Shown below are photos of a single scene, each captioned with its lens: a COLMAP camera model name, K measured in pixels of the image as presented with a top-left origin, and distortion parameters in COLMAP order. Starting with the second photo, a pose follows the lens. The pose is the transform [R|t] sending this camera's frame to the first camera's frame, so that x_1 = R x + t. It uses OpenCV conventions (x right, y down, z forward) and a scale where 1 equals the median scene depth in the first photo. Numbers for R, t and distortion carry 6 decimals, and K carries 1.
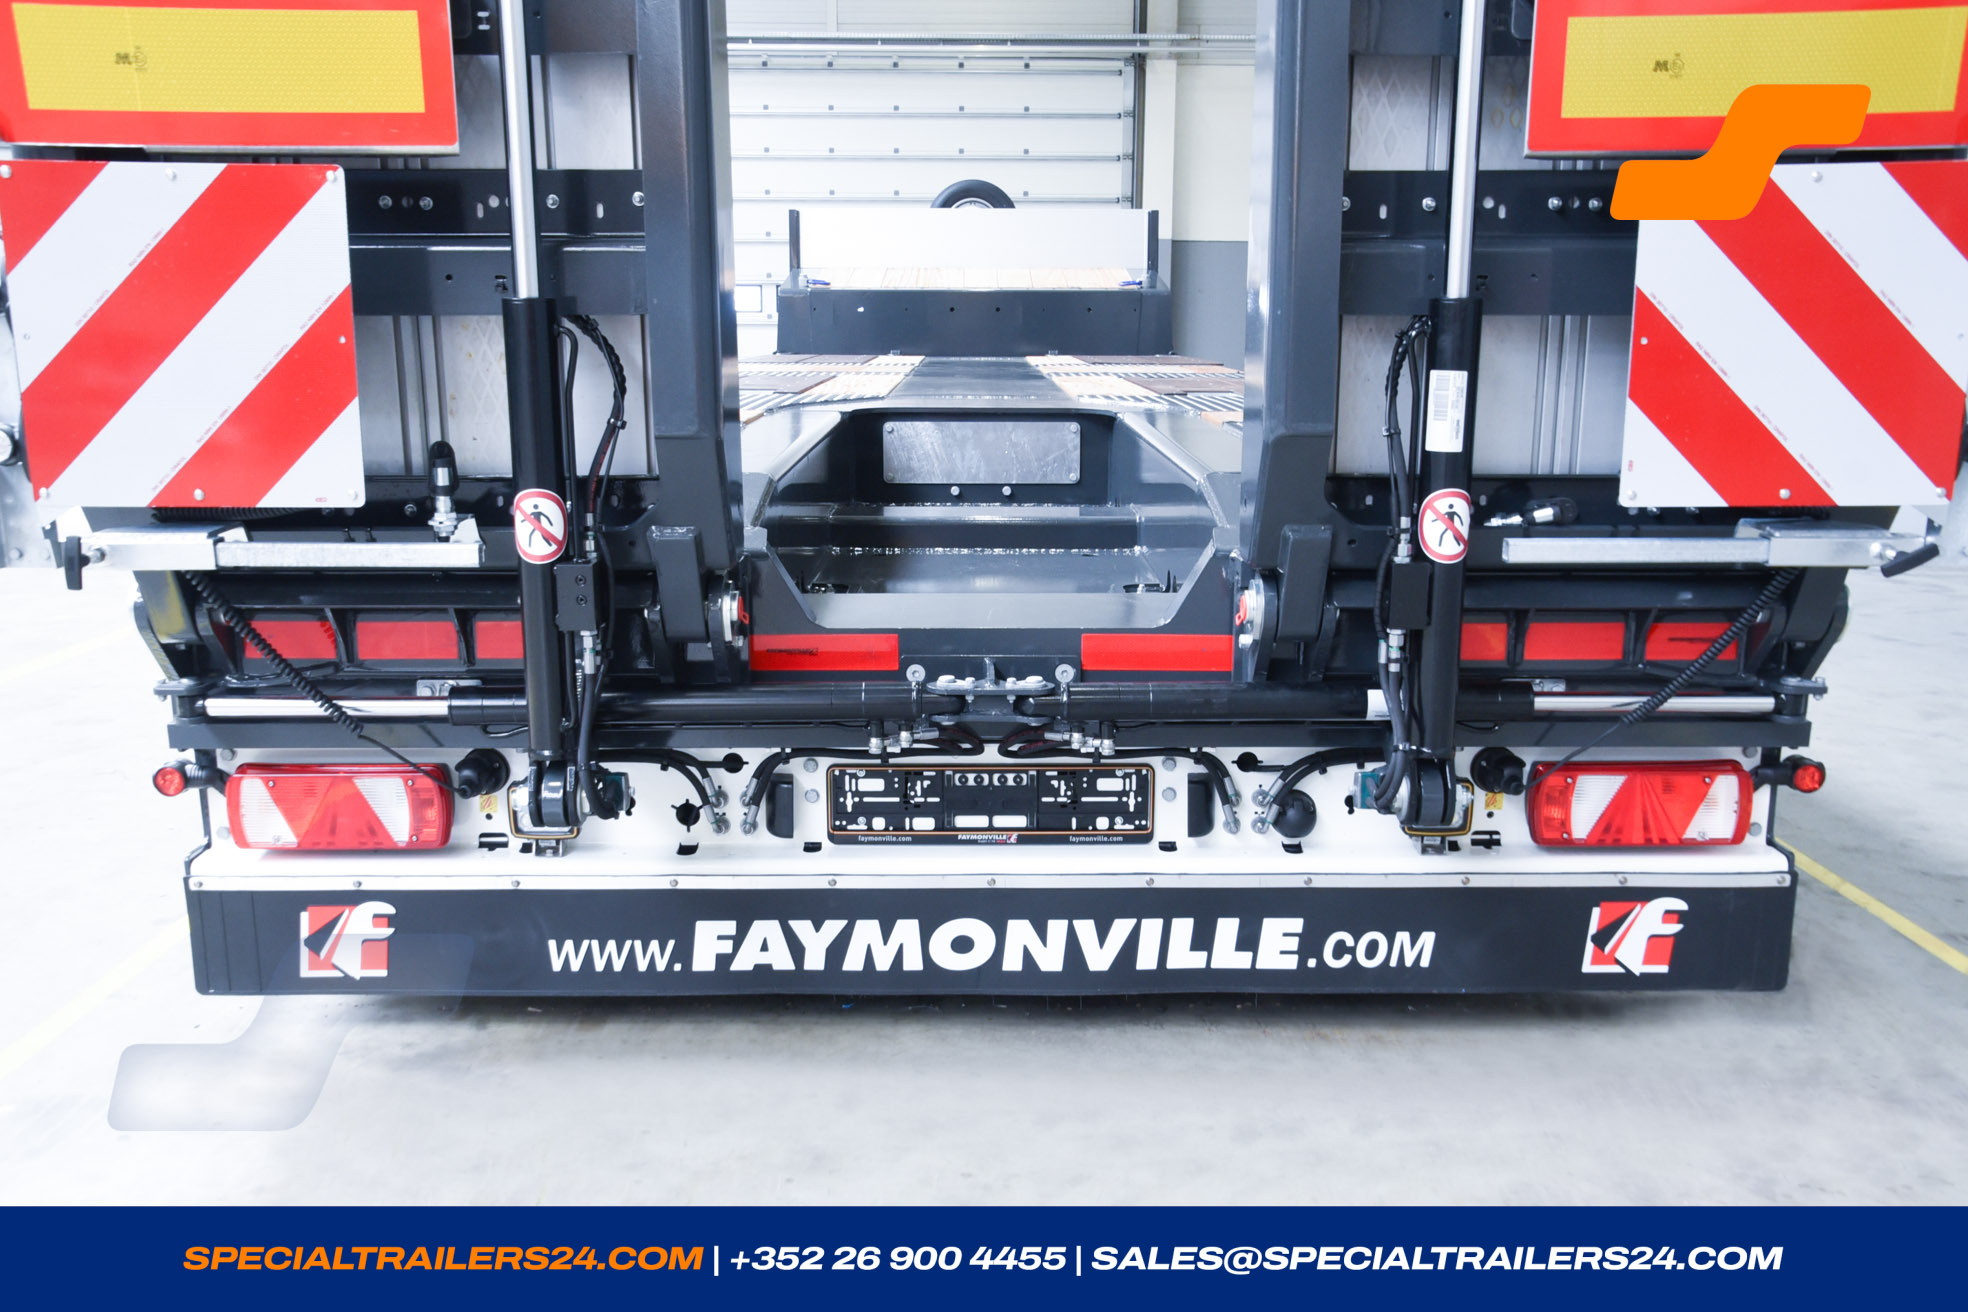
lens RADIAL K [[1756.9, 0, 984.9], [0, 1756.9, 720.7], [0, 0, 1]] dist [0.007240, 0.005052]
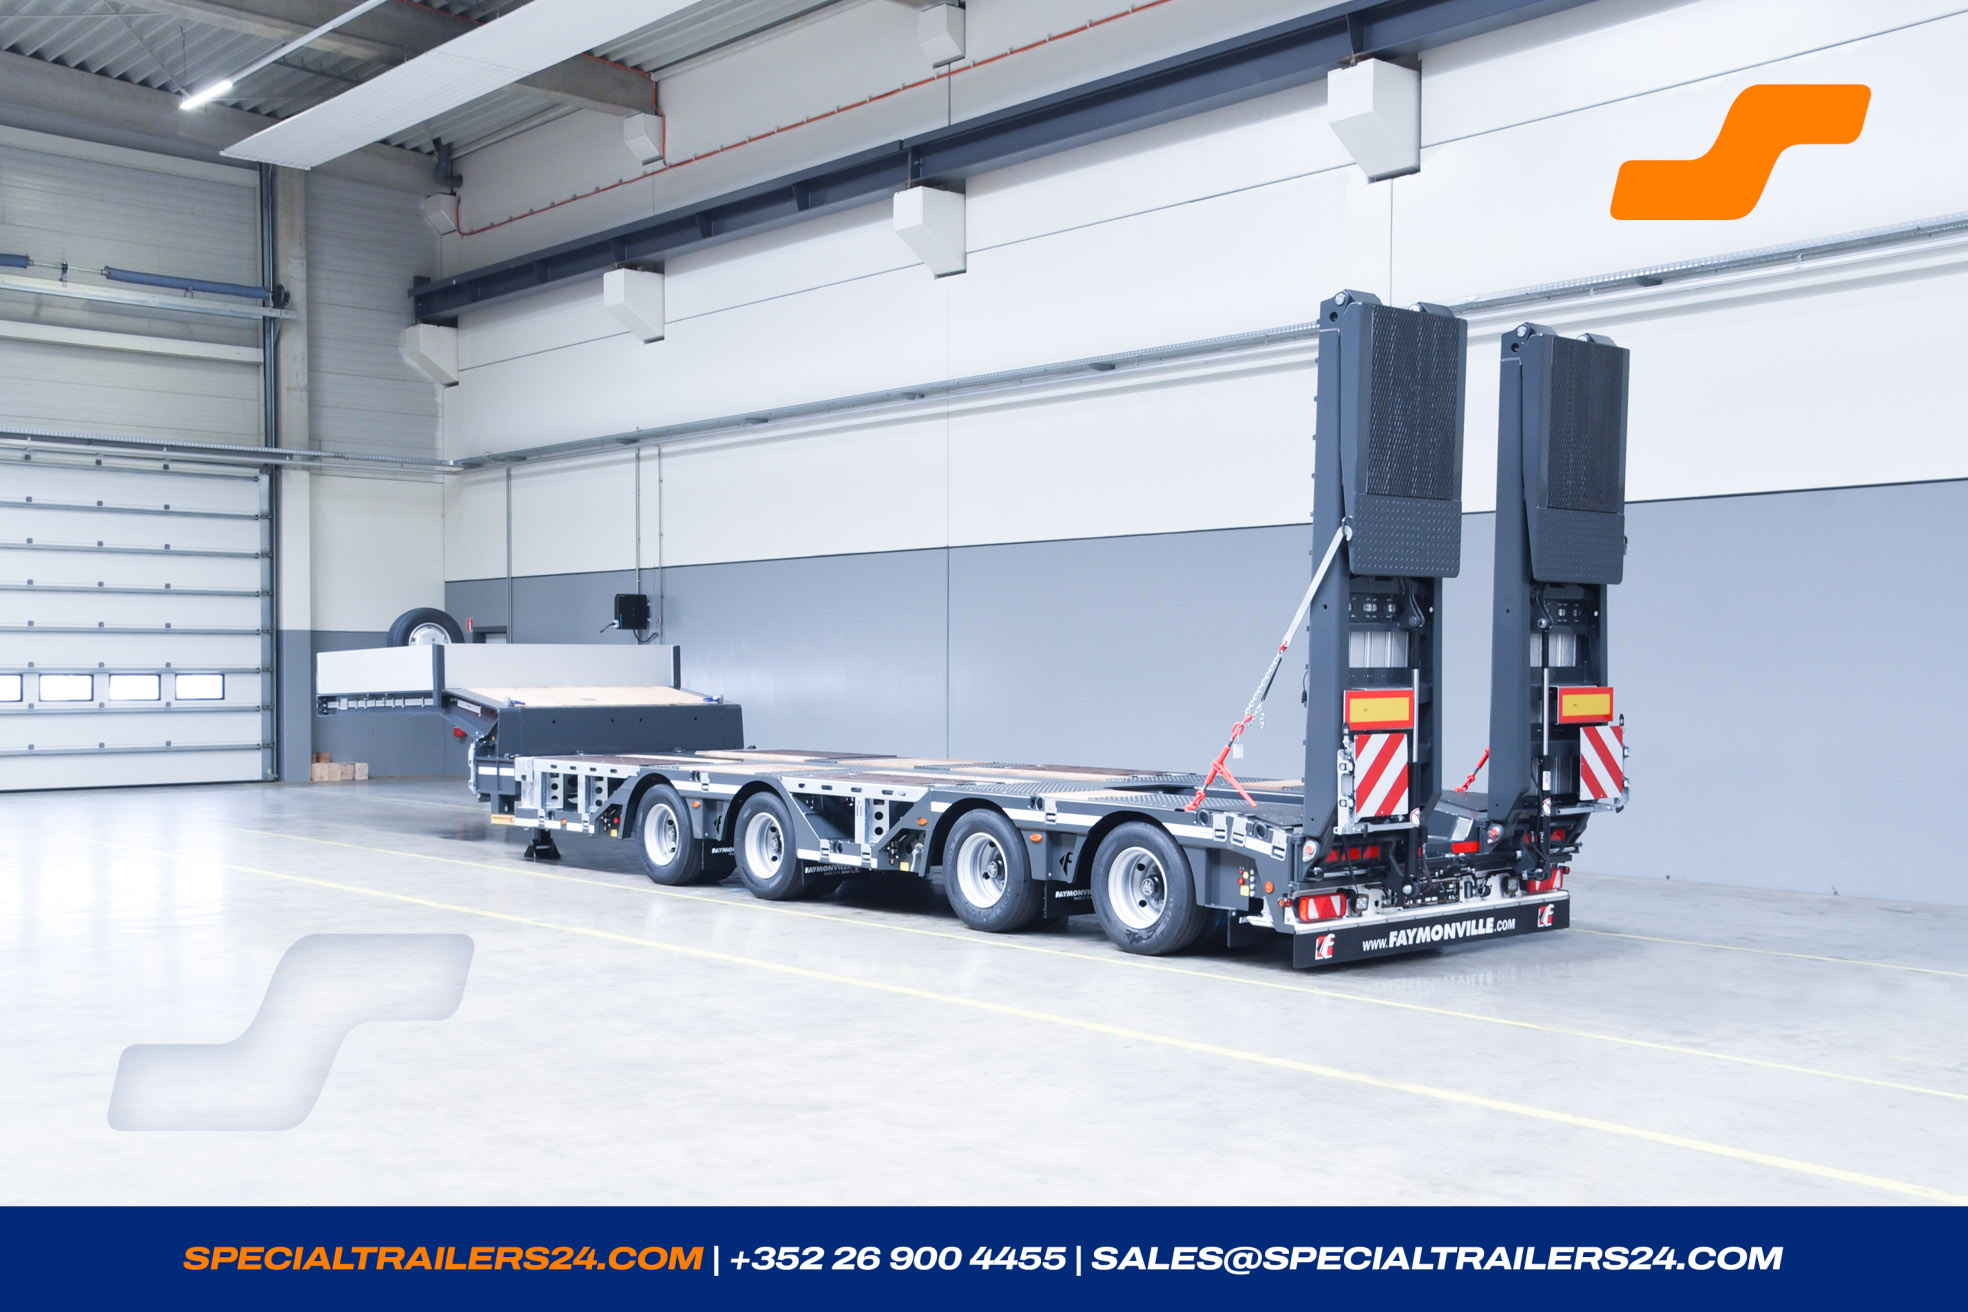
lens RADIAL K [[2032.6, 0, 986.3], [0, 2032.6, 787.2], [0, 0, 1]] dist [0.014860, -0.001432]
pose [[0.761188, -0.038969, 0.647360, -3.360137], [0.144843, 0.983194, -0.111127, 0.163195], [-0.632150, 0.178354, 0.754040, -1.579438]]
